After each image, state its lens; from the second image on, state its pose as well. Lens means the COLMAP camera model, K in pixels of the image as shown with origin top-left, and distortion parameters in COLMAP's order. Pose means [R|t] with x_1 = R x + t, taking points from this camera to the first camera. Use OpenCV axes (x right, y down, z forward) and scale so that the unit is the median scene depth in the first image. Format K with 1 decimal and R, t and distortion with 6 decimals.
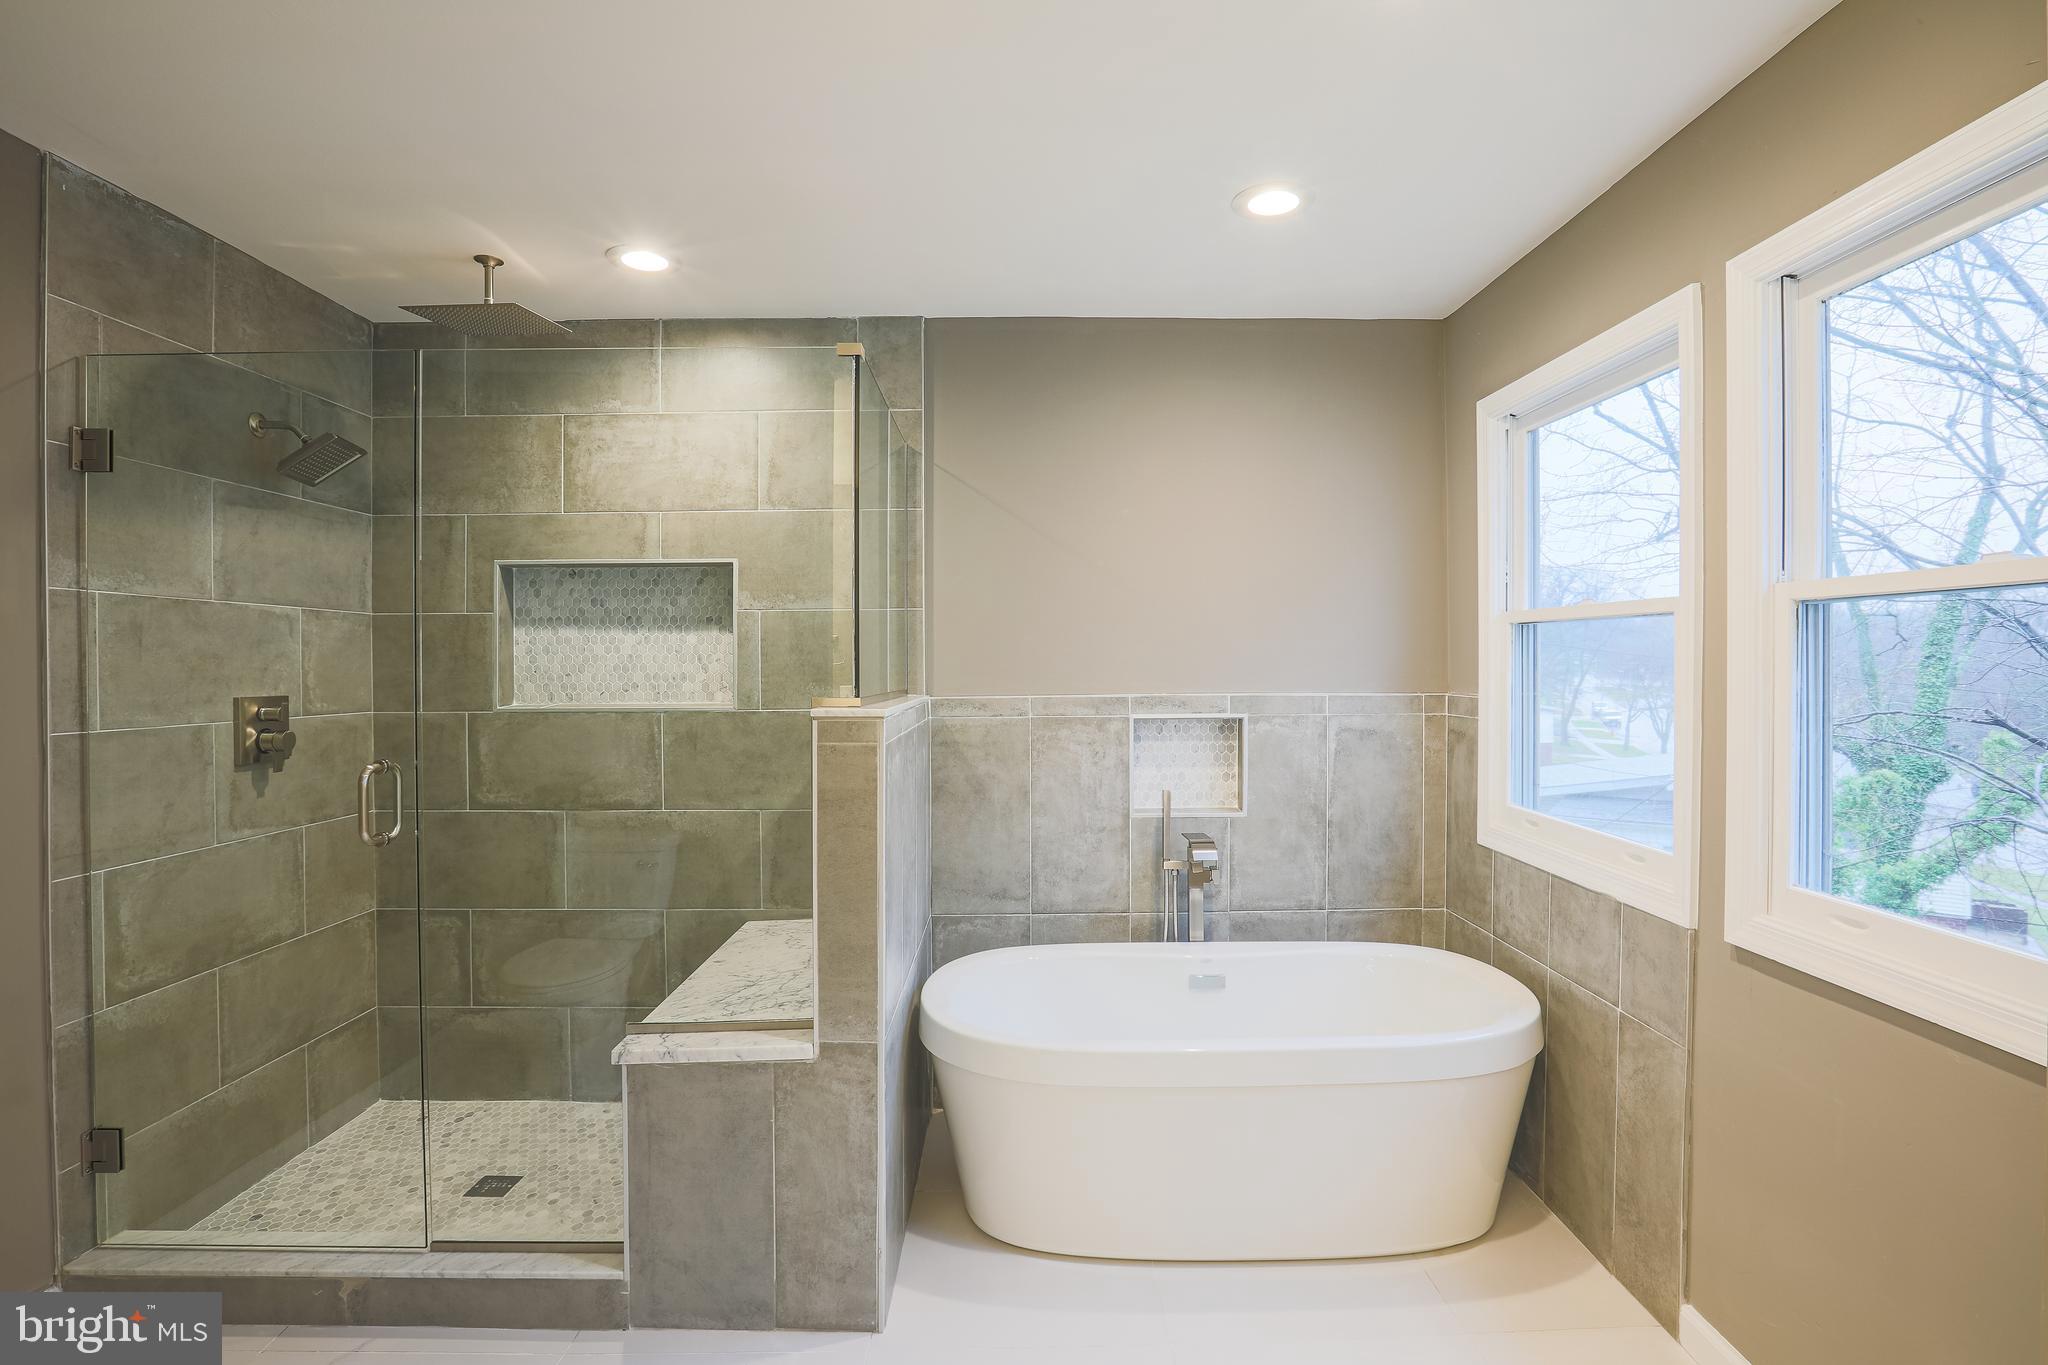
lens RADIAL K [[1001.1, 0, 1036.6], [0, 1001.1, 667.5], [0, 0, 1]] dist [-0.056113, 0.019297]
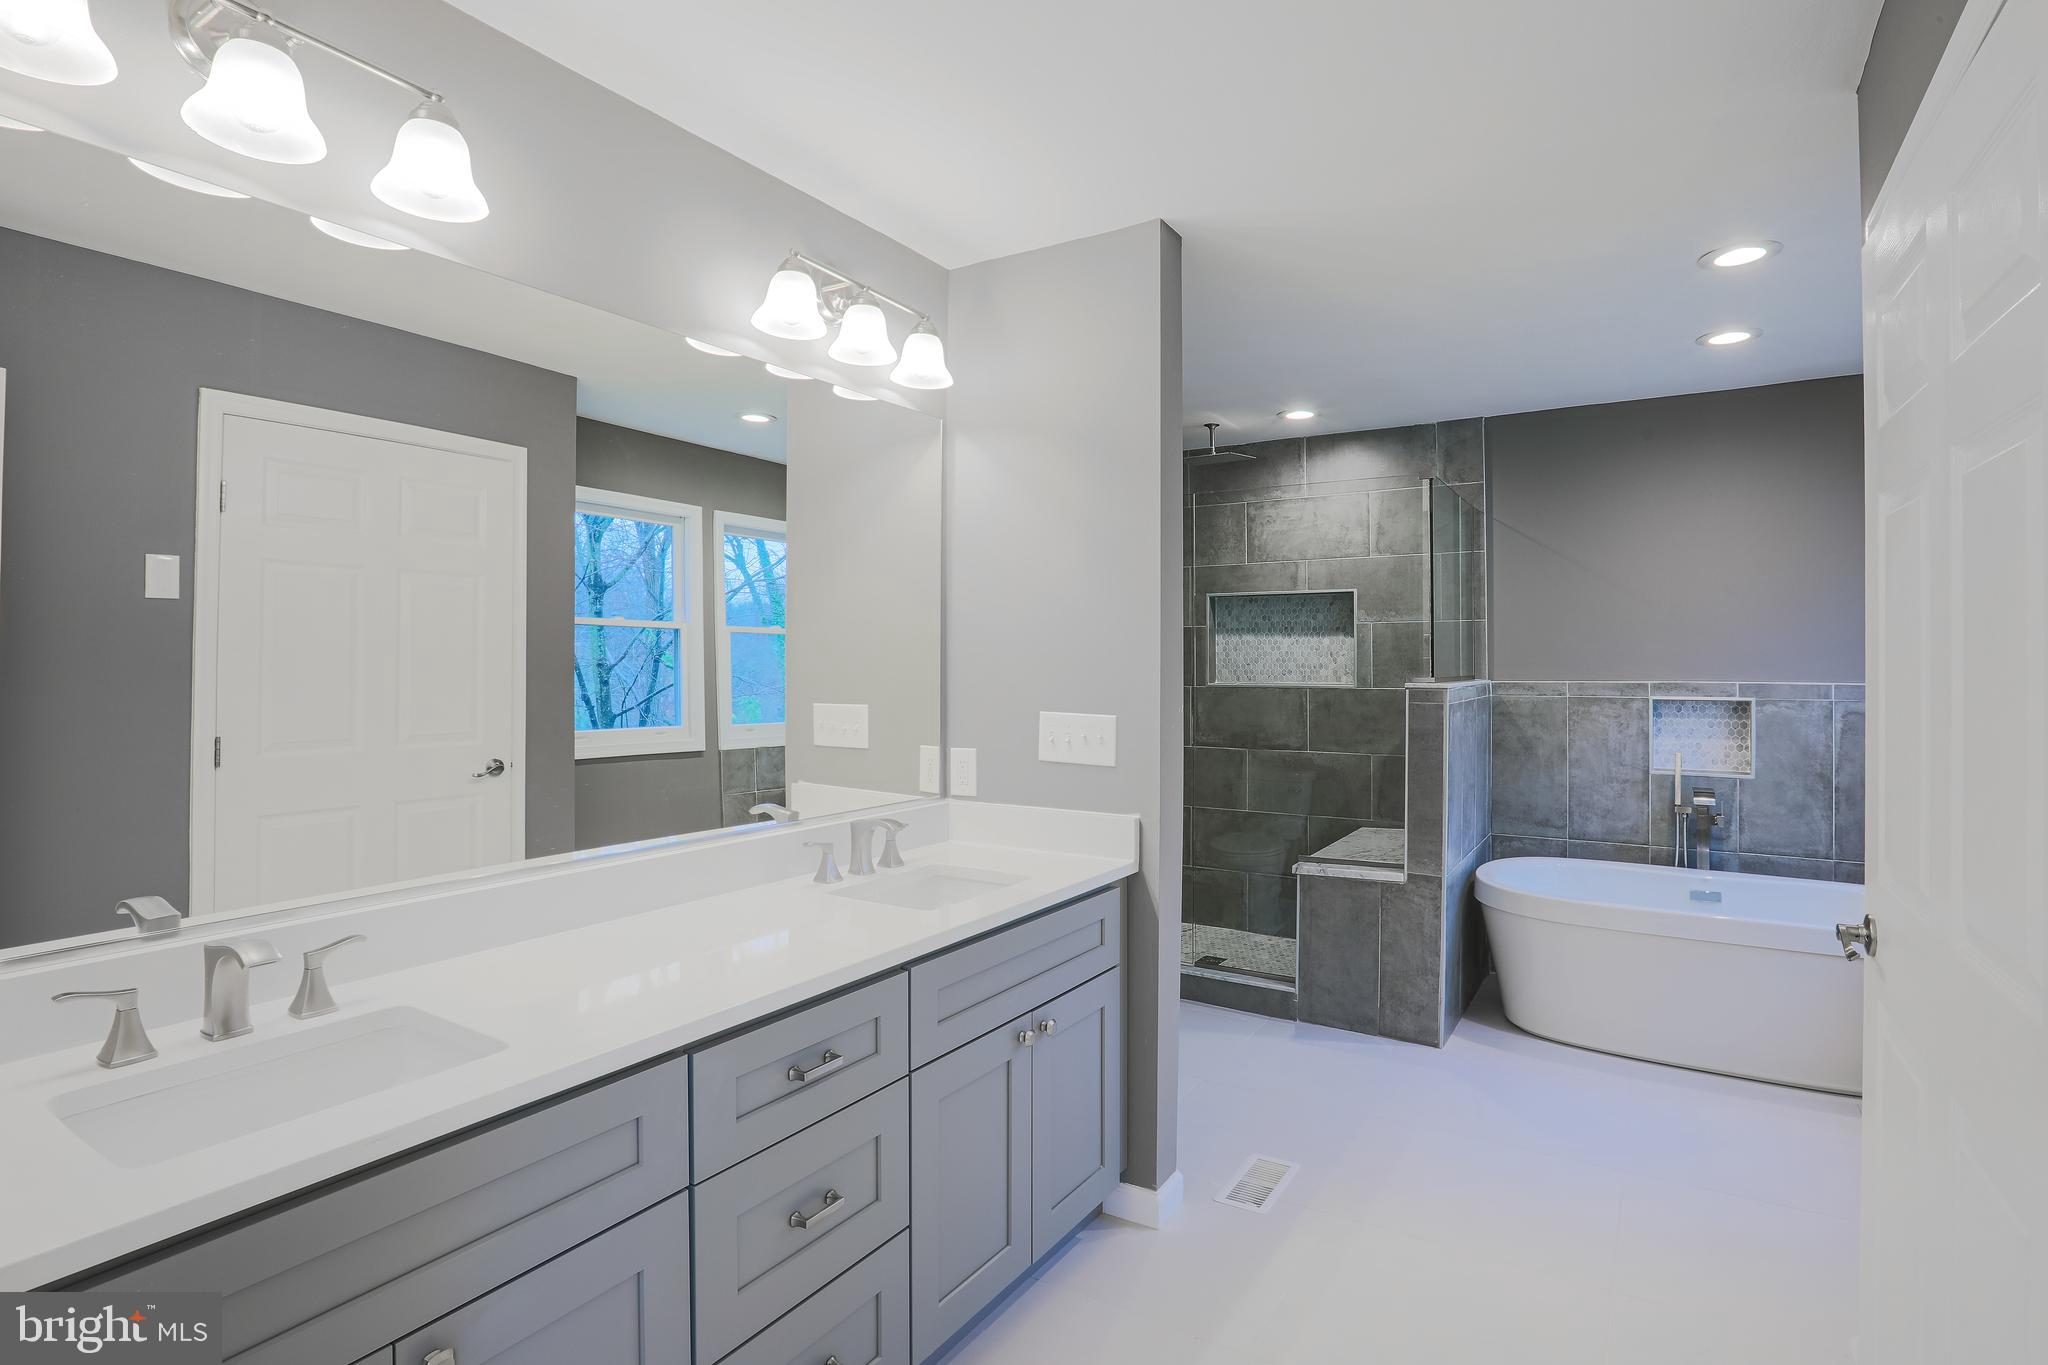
lens RADIAL K [[1001.1, 0, 1045.0], [0, 1001.1, 645.3], [0, 0, 1]] dist [-0.056113, 0.019297]
pose [[0.838533, -0.003539, -0.544840, 0.132034], [-0.004196, 0.999907, -0.012954, -0.000692], [0.544835, 0.013149, 0.838440, -0.545303]]
